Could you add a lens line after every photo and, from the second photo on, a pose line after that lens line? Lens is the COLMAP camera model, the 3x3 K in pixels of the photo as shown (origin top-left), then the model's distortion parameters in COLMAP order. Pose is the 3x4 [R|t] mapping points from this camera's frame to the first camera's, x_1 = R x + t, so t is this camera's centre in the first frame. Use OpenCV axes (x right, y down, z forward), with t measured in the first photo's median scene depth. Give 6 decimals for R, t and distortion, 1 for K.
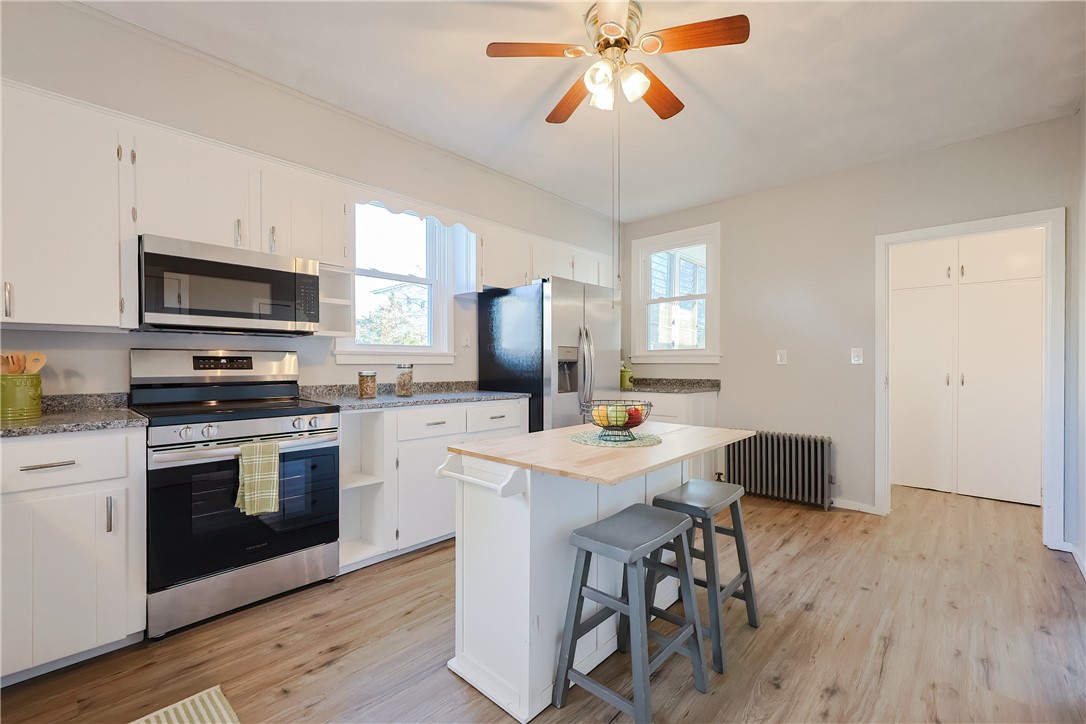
lens RADIAL K [[473.7, 0, 538.5], [0, 473.7, 372.8], [0, 0, 1]] dist [-0.000089, -0.000173]
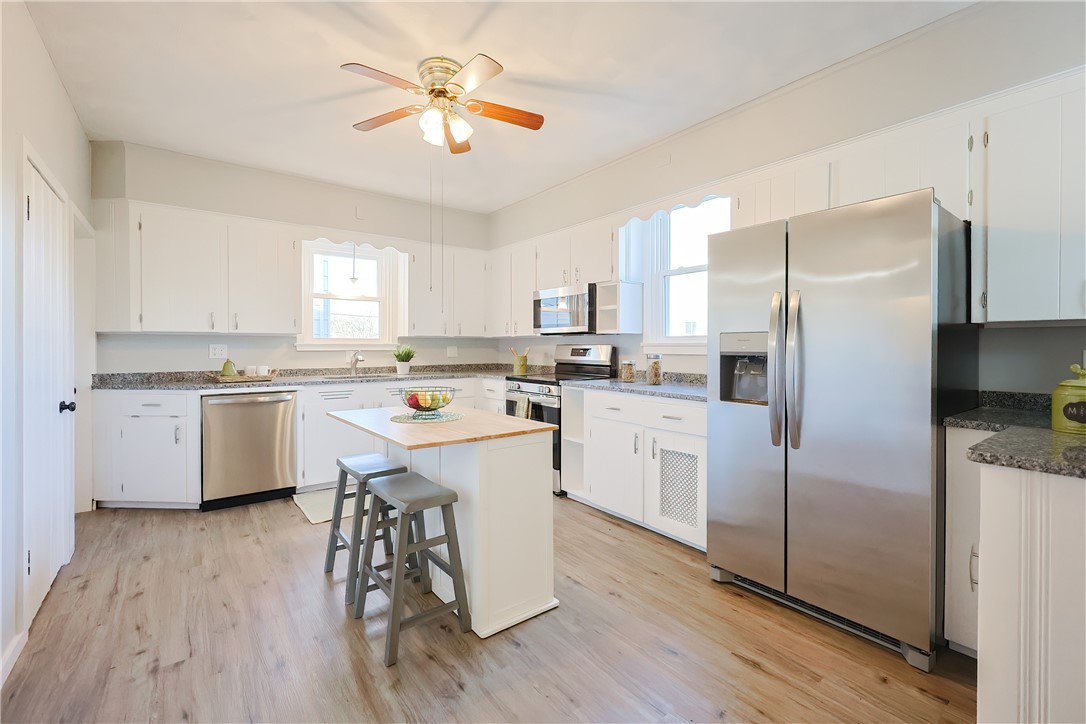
lens RADIAL K [[463.6, 0, 540.1], [0, 463.6, 357.7], [0, 0, 1]] dist [-0.022036, -0.000051]
pose [[-0.174403, 0.022166, -0.984425, 1.139013], [-0.019513, 0.999472, 0.025962, -0.047781], [0.984481, 0.023737, -0.173878, 1.310418]]
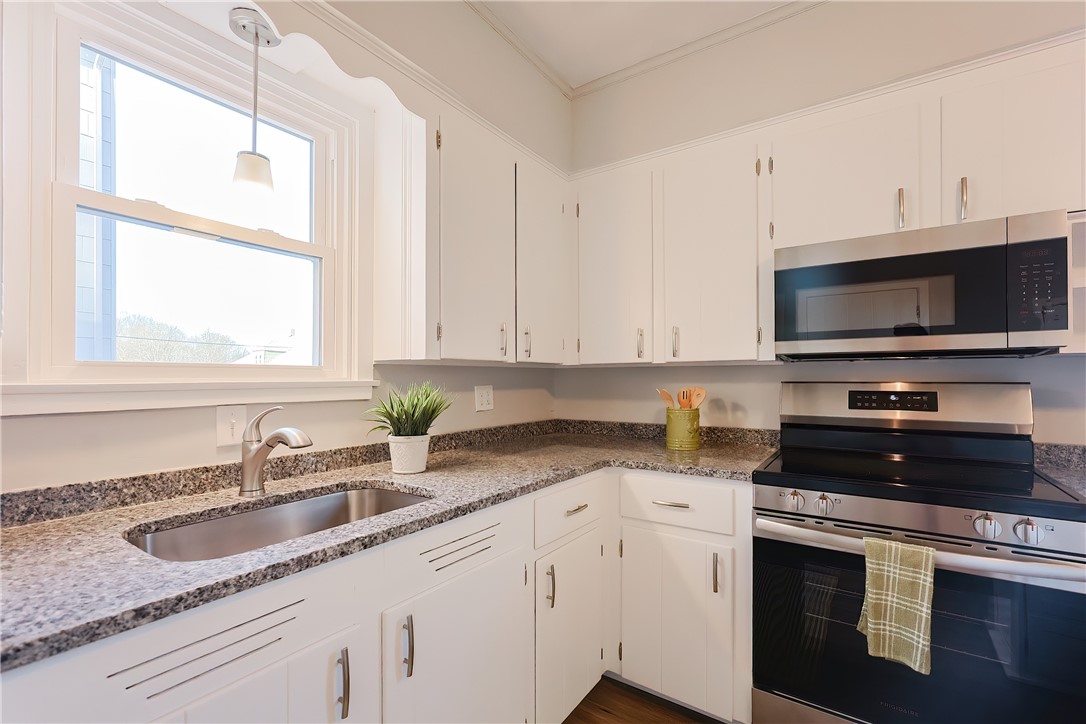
lens RADIAL K [[473.7, 0, 538.5], [0, 473.7, 372.8], [0, 0, 1]] dist [-0.000089, -0.000173]
pose [[0.148693, -0.010114, -0.988832, -0.053622], [-0.015432, 0.999802, -0.012547, -0.051554], [0.988763, 0.017126, 0.148508, 0.430877]]
